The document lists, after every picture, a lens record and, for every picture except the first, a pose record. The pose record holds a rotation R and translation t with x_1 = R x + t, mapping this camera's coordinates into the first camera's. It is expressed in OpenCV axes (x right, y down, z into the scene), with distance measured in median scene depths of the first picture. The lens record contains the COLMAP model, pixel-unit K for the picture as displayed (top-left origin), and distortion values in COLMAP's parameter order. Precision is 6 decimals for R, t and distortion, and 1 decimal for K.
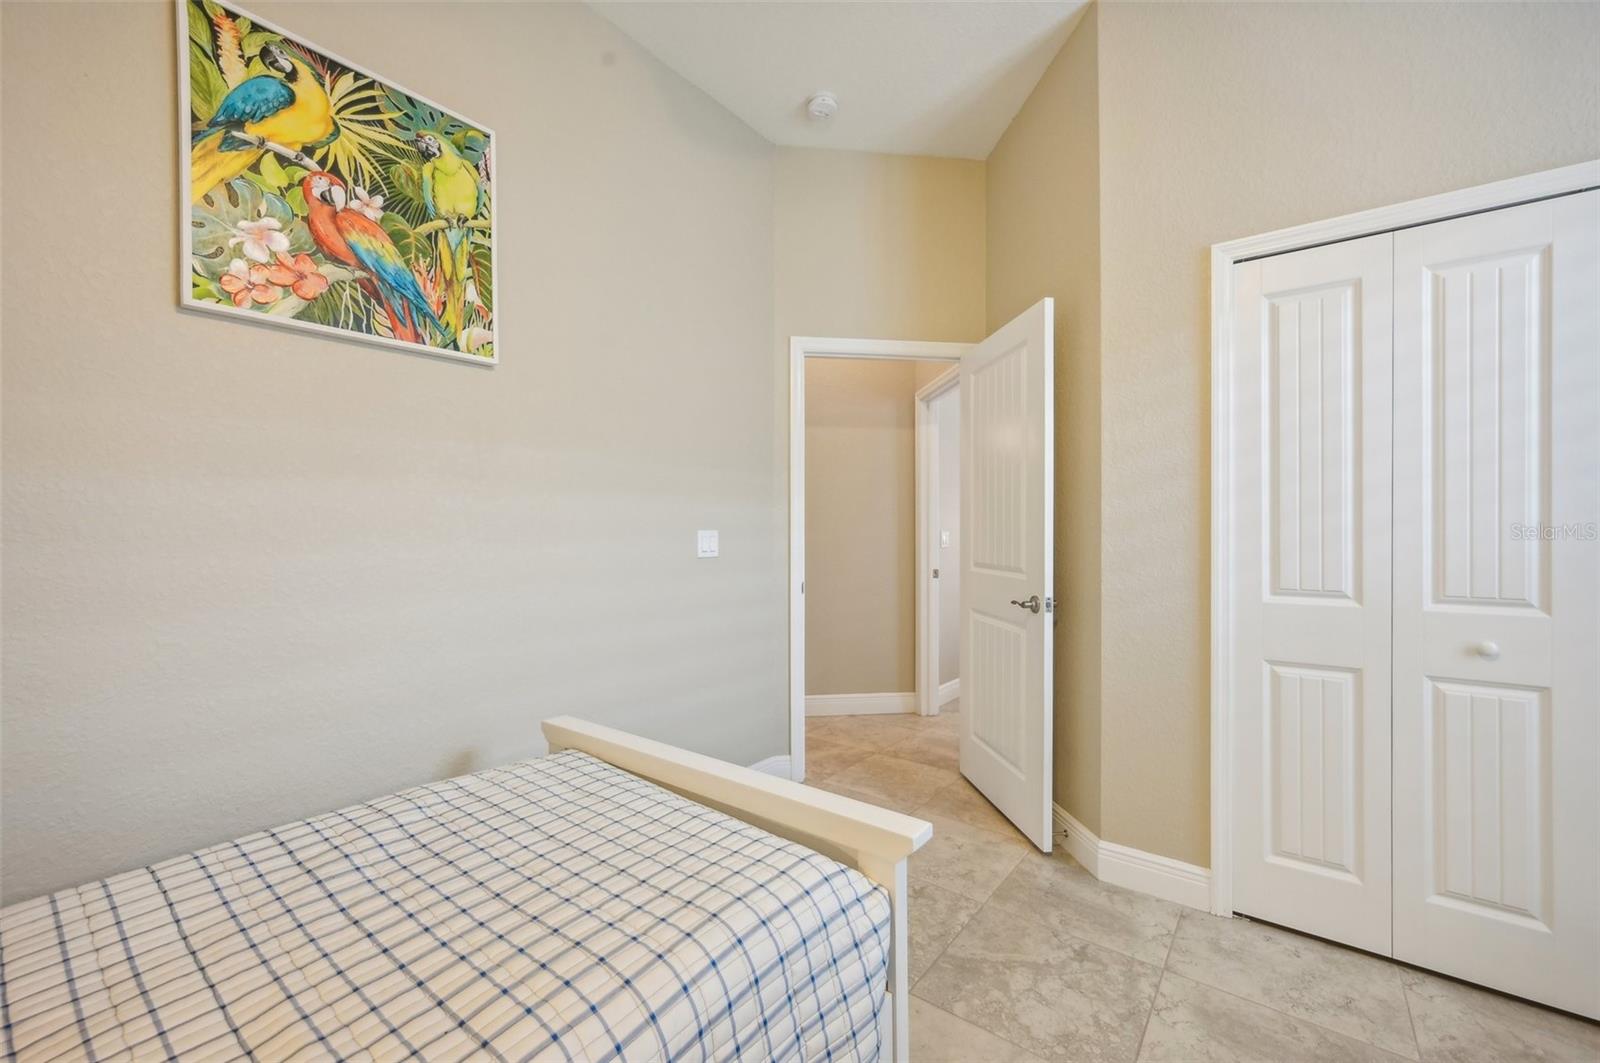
lens RADIAL K [[651.6, 0, 812.0], [0, 651.6, 538.4], [0, 0, 1]] dist [0.002709, 0.000181]
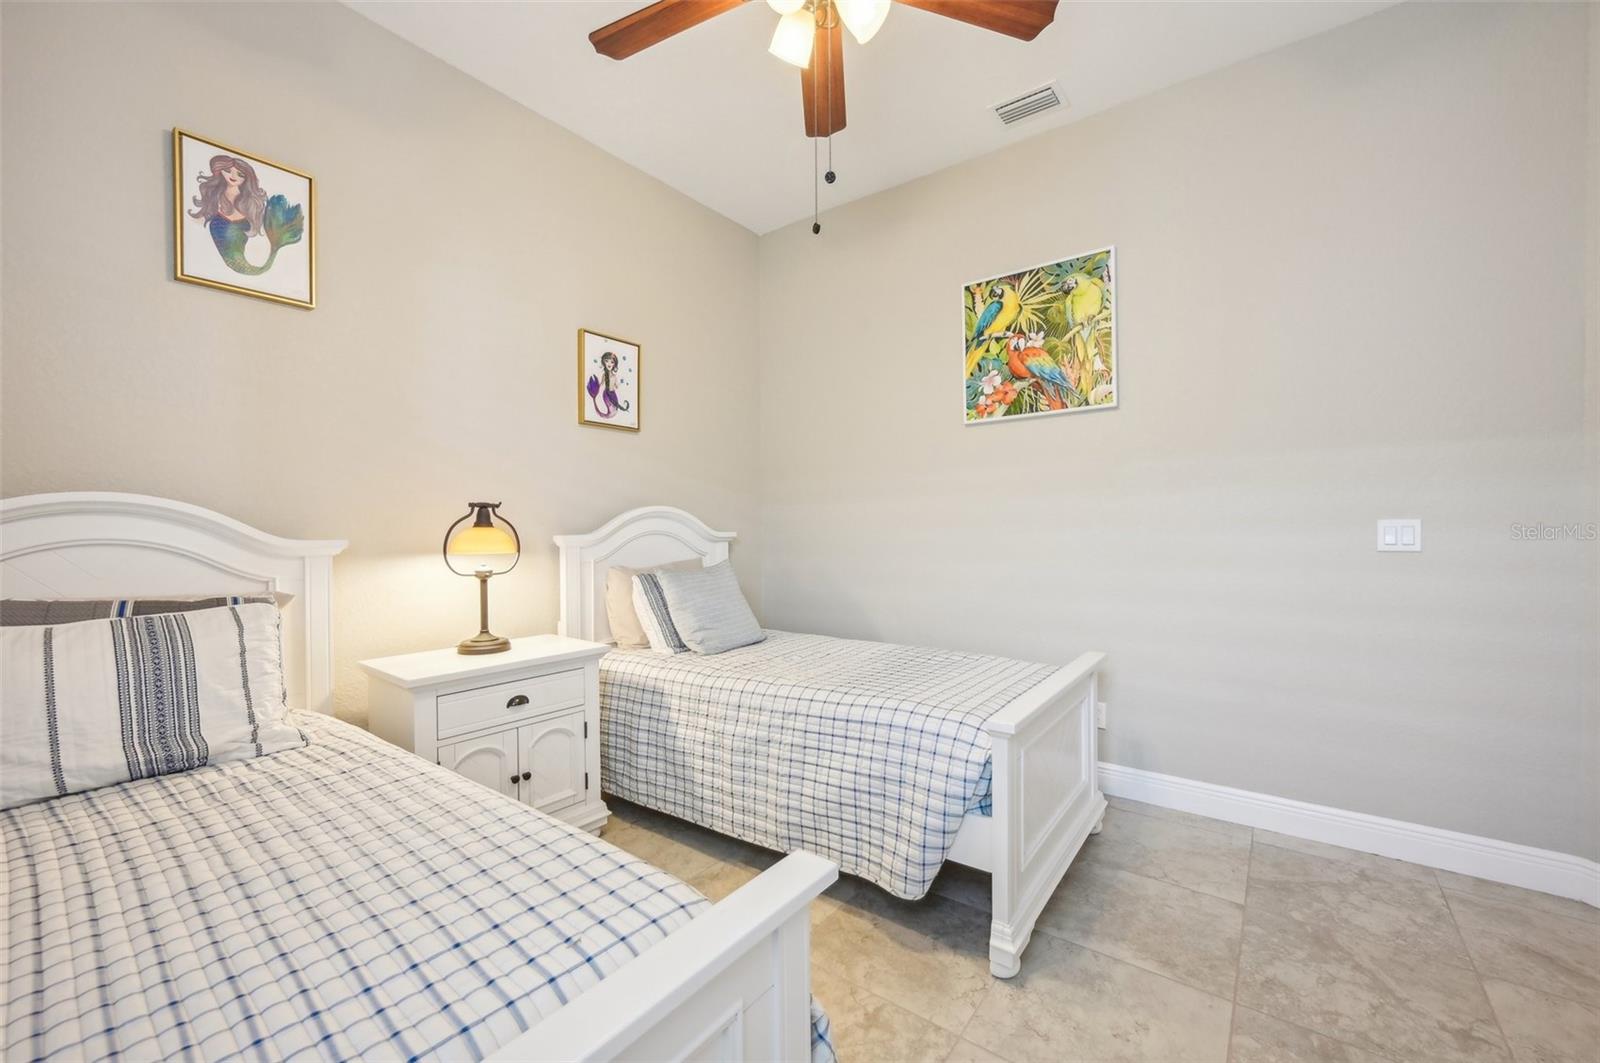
lens RADIAL K [[651.6, 0, 809.1], [0, 651.6, 535.9], [0, 0, 1]] dist [0.002709, 0.000181]
pose [[0.006979, 0.018939, -0.999796, 1.099407], [-0.004088, 0.999813, 0.018910, -0.006257], [0.999967, 0.003955, 0.007055, 0.364333]]
